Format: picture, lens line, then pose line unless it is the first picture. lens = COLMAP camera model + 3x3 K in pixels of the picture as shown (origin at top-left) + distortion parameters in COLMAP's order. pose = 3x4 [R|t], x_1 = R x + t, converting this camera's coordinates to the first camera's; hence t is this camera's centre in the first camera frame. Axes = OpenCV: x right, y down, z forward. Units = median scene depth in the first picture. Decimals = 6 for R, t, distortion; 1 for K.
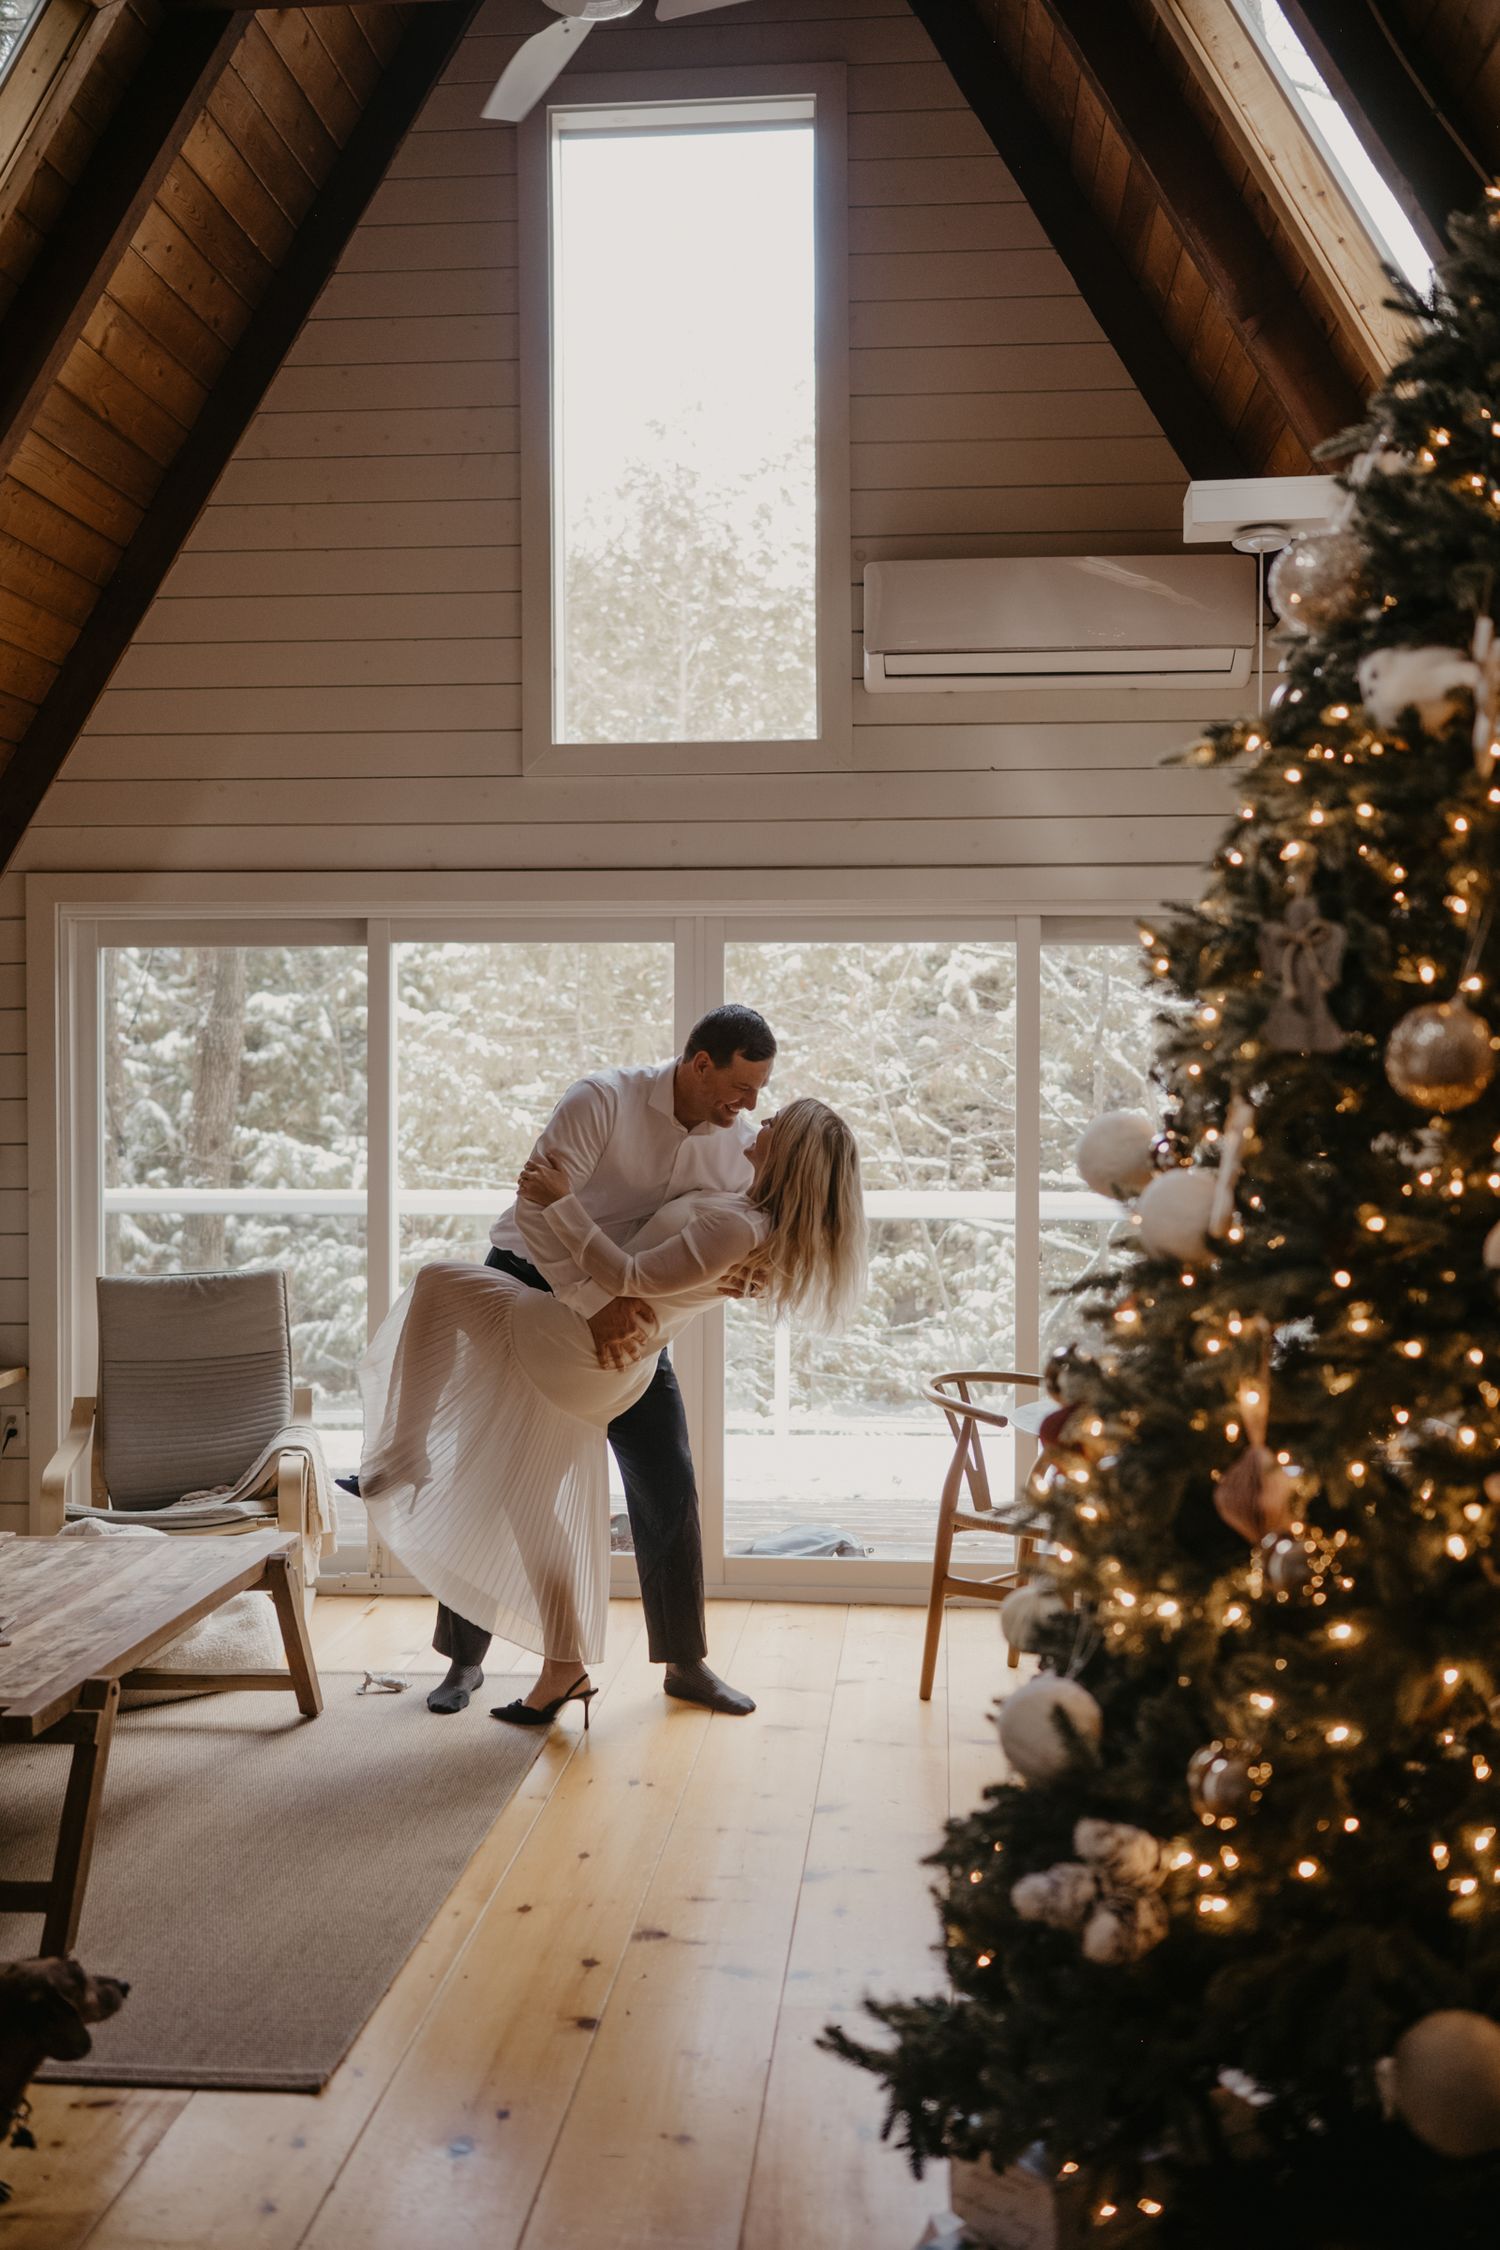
lens RADIAL K [[2199.6, 0, 767.8], [0, 2199.6, 1124.0], [0, 0, 1]] dist [-0.007785, -0.011366]
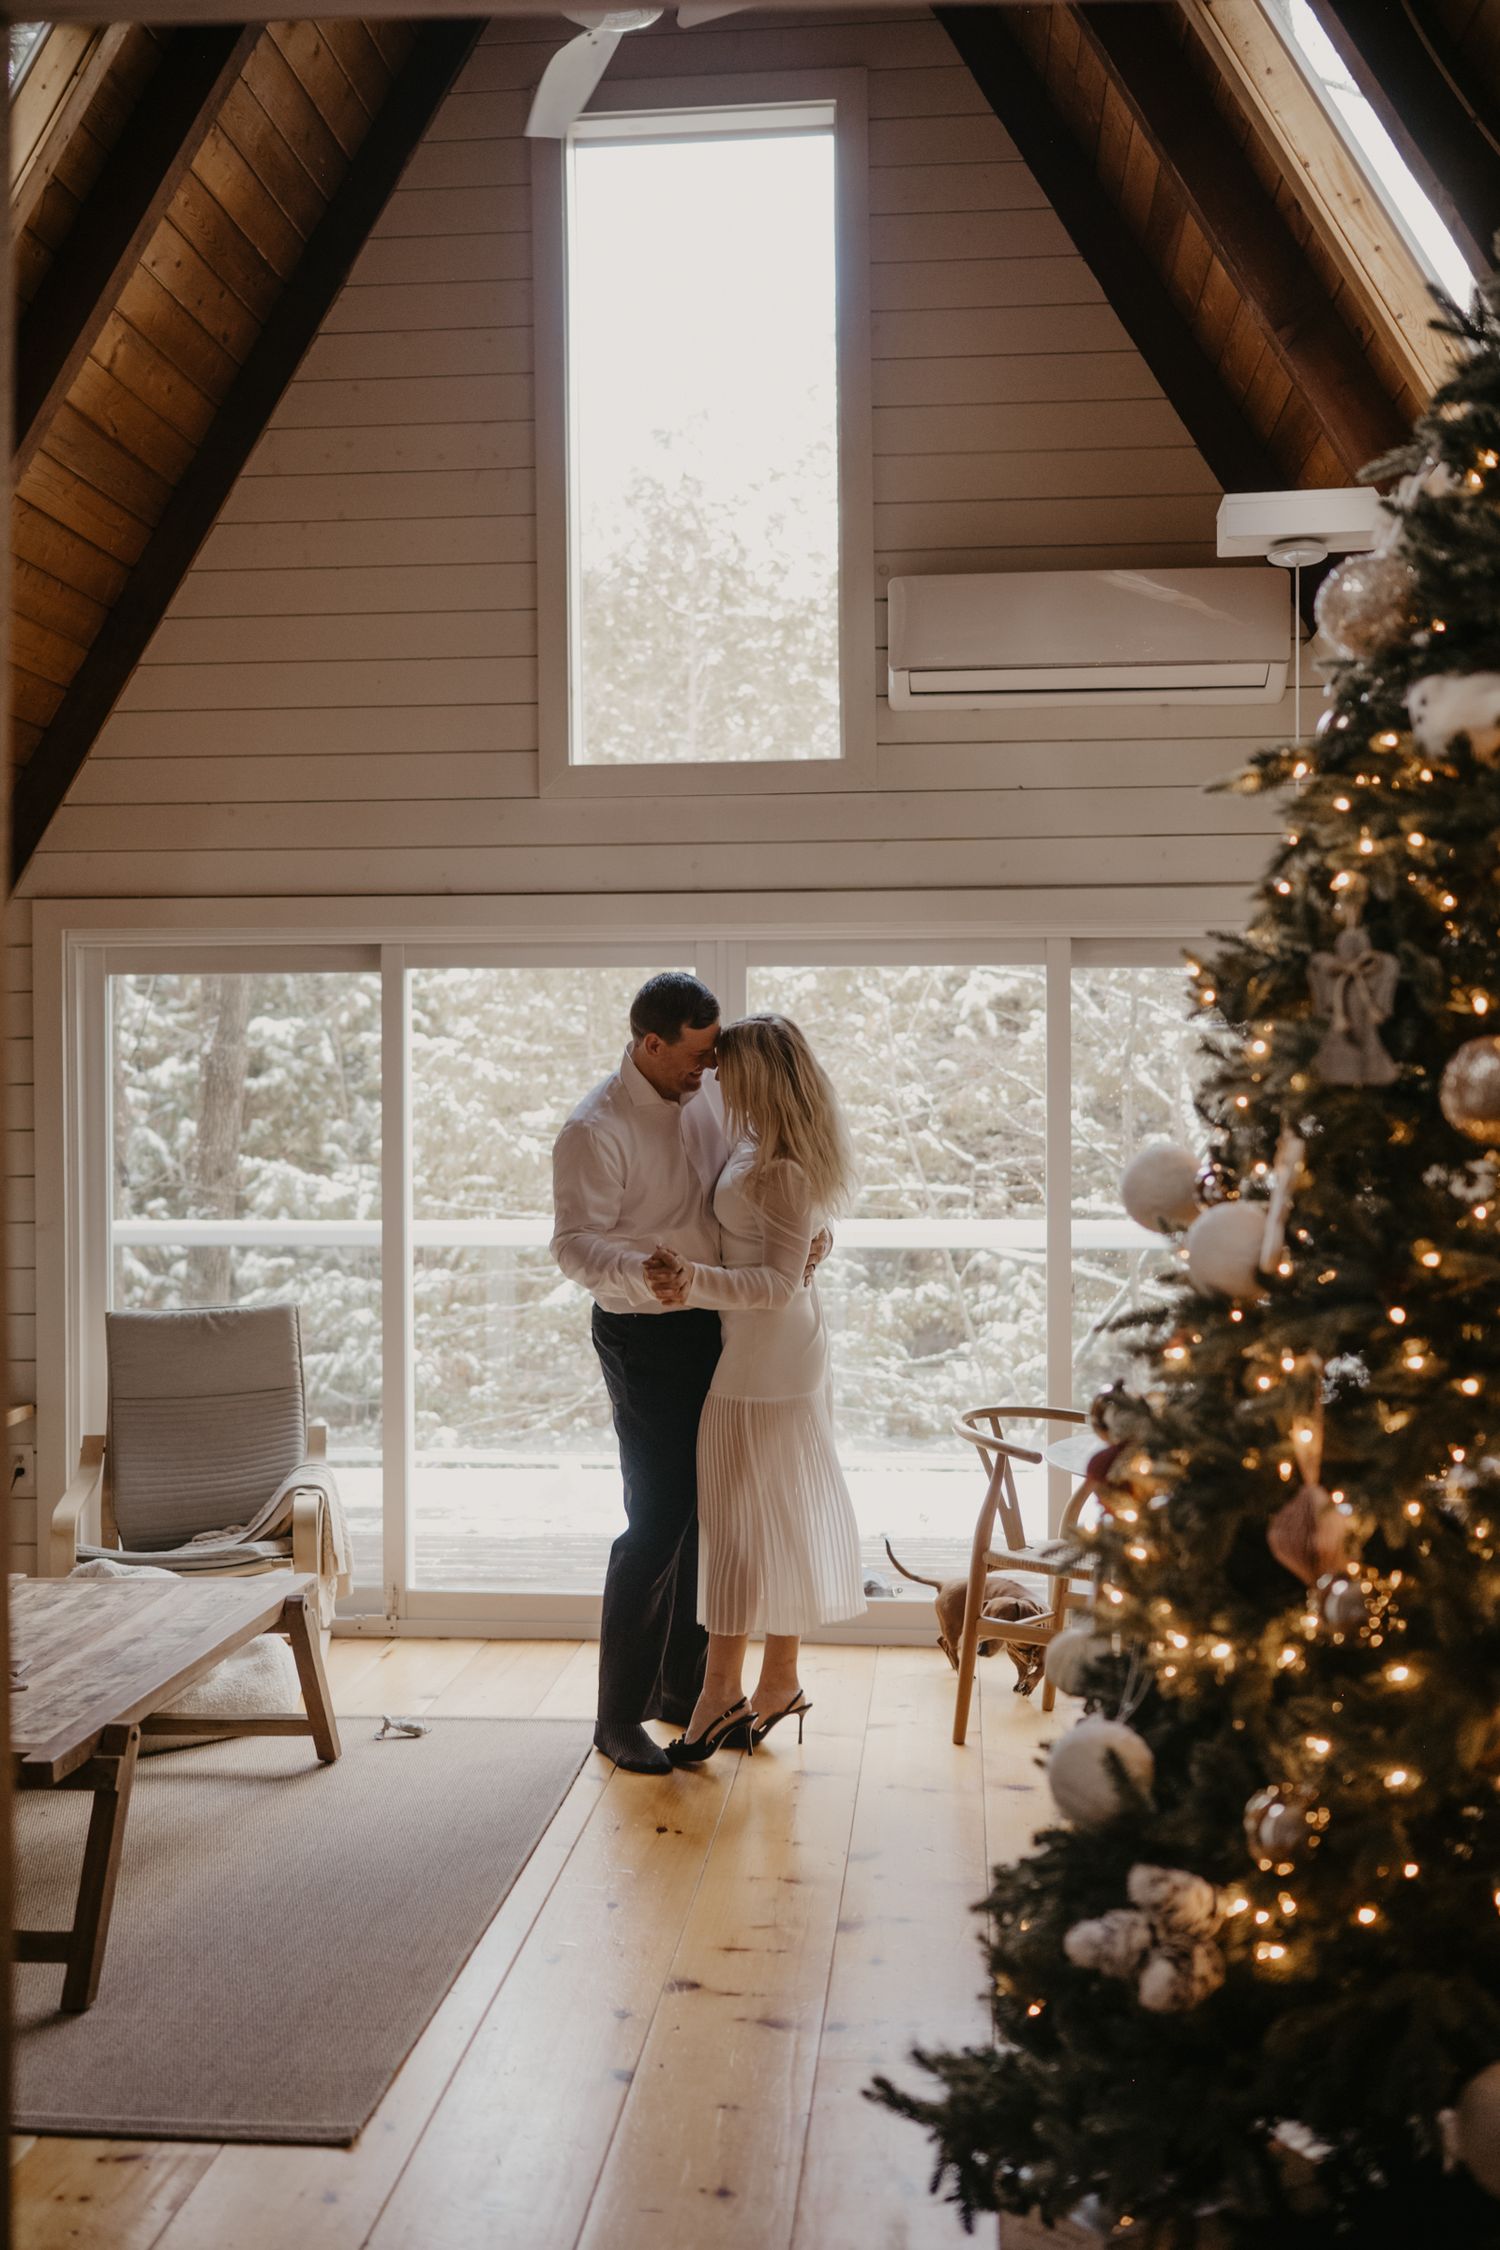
lens RADIAL K [[2277.4, 0, 750.0], [0, 2277.4, 1125.0], [0, 0, 1]] dist [-0.011293, -0.000622]
pose [[0.999921, -0.004089, -0.011891, -0.010447], [0.003968, 0.999940, -0.010205, -0.003560], [0.011932, 0.010157, 0.999877, -0.015639]]
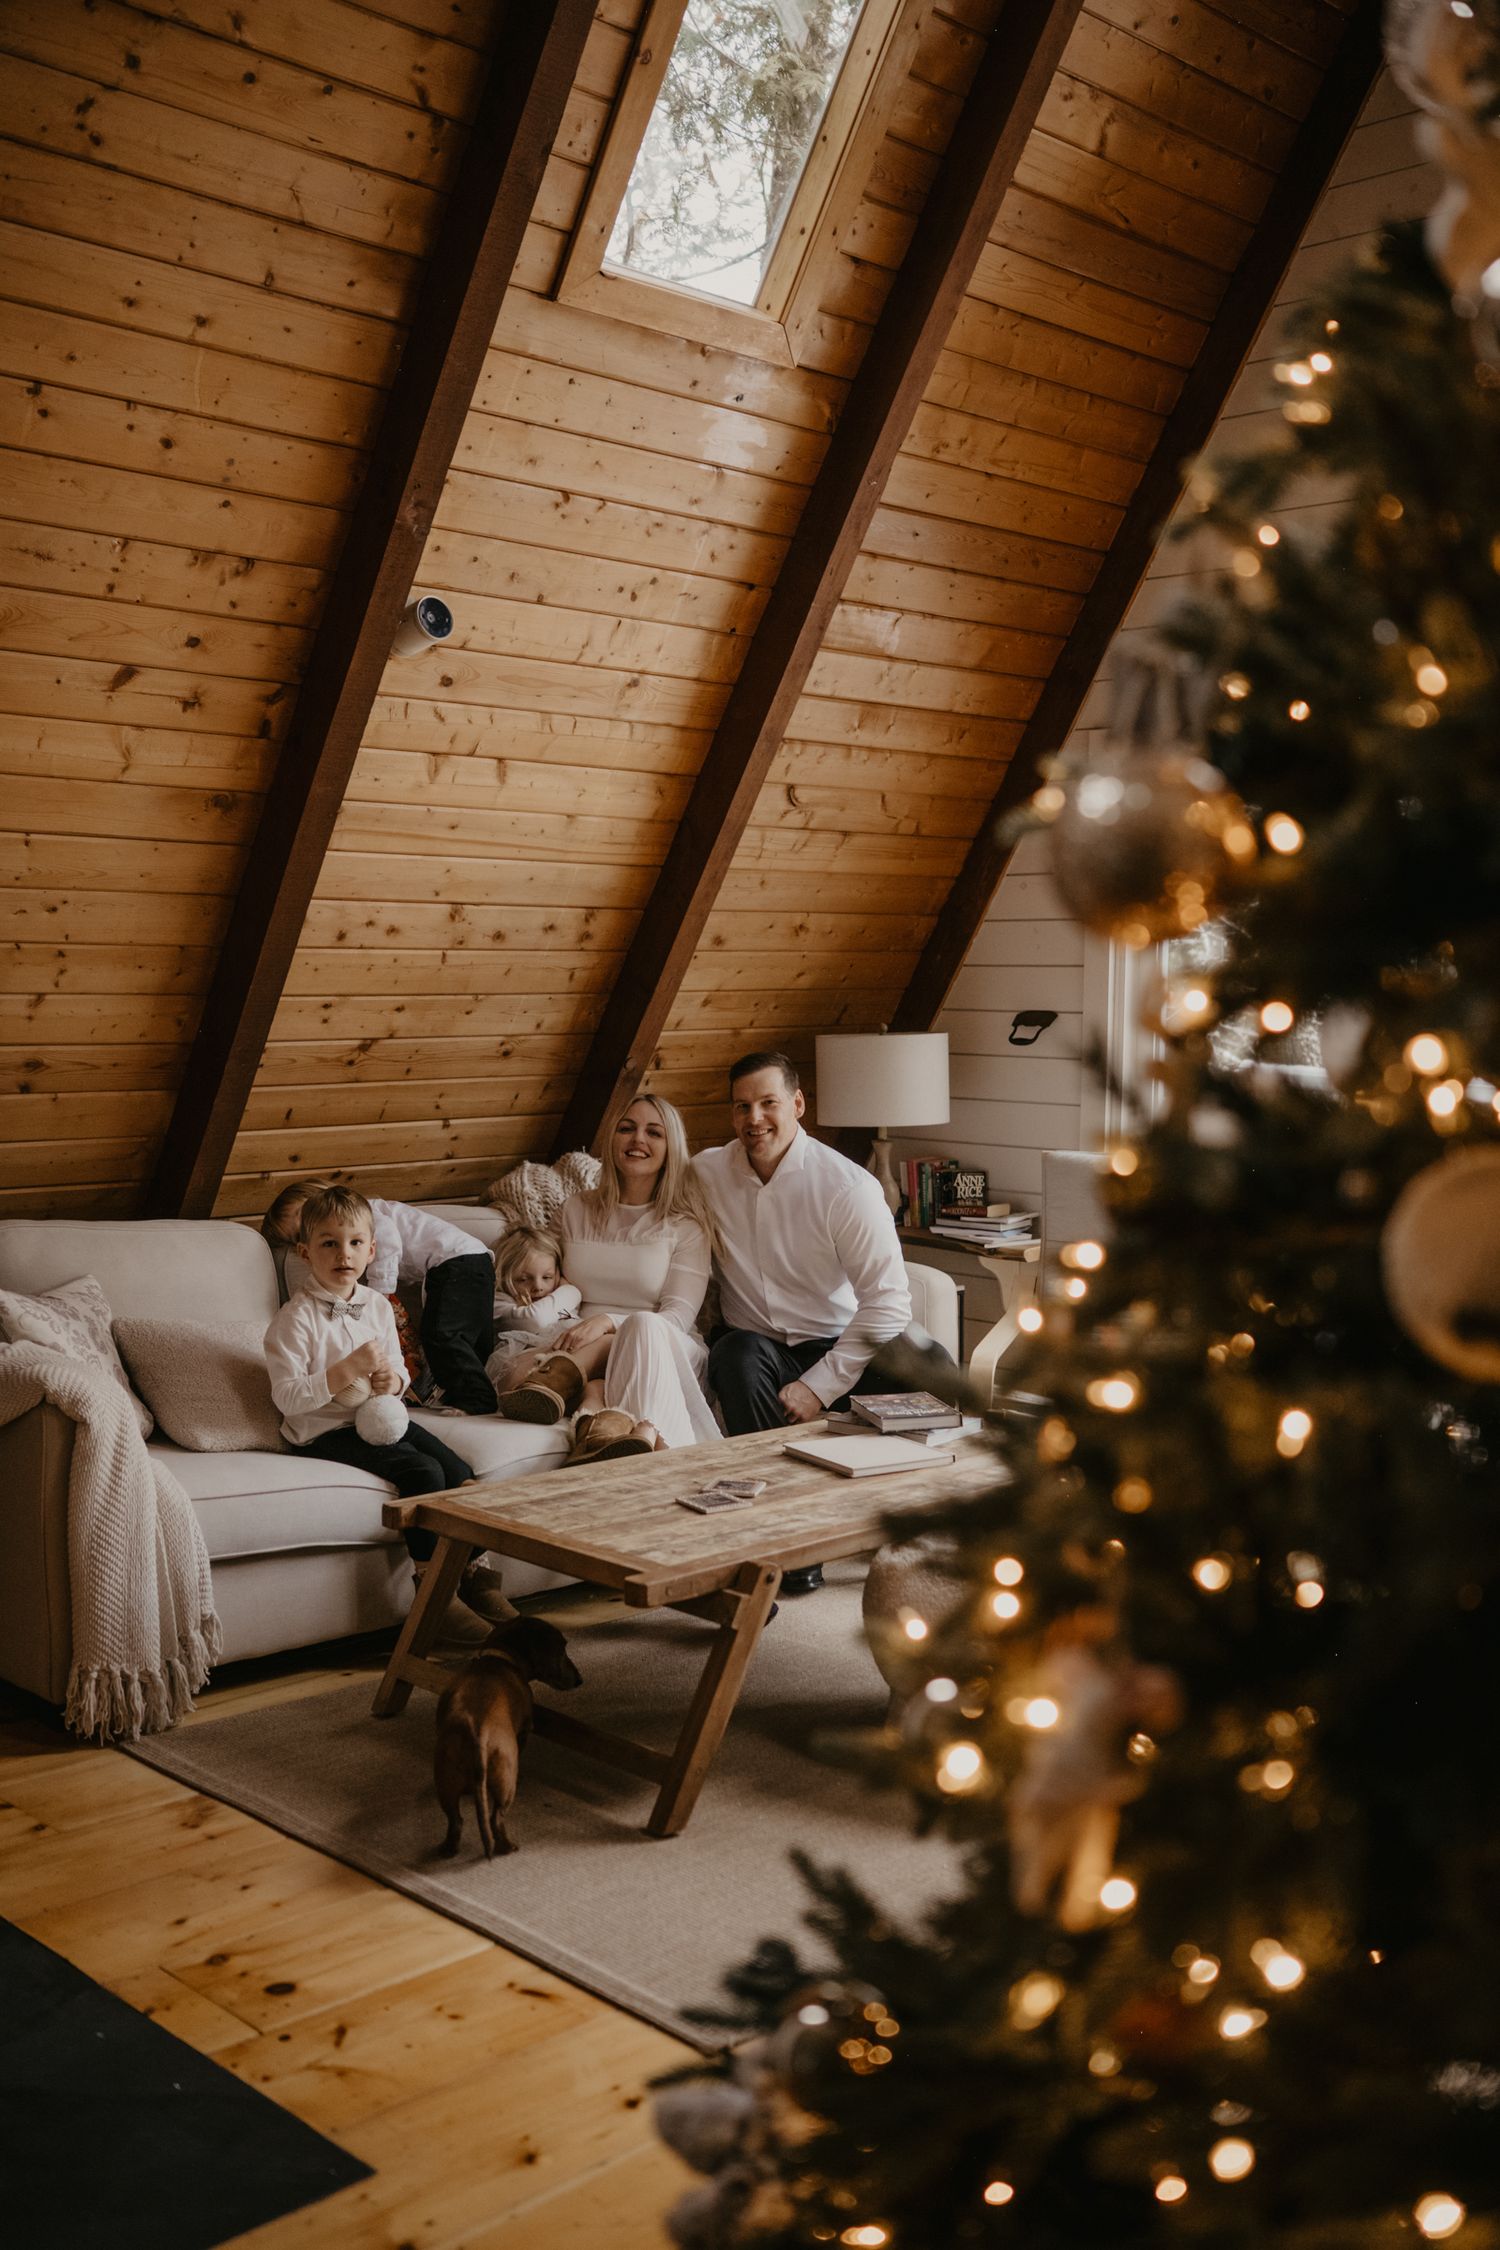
lens RADIAL K [[2199.6, 0, 767.8], [0, 2199.6, 1124.0], [0, 0, 1]] dist [-0.007785, -0.011366]
pose [[0.756096, 0.056632, -0.652005, 0.338973], [-0.022965, 0.997931, 0.060047, 0.005267], [0.654057, -0.030428, 0.755833, 0.310692]]
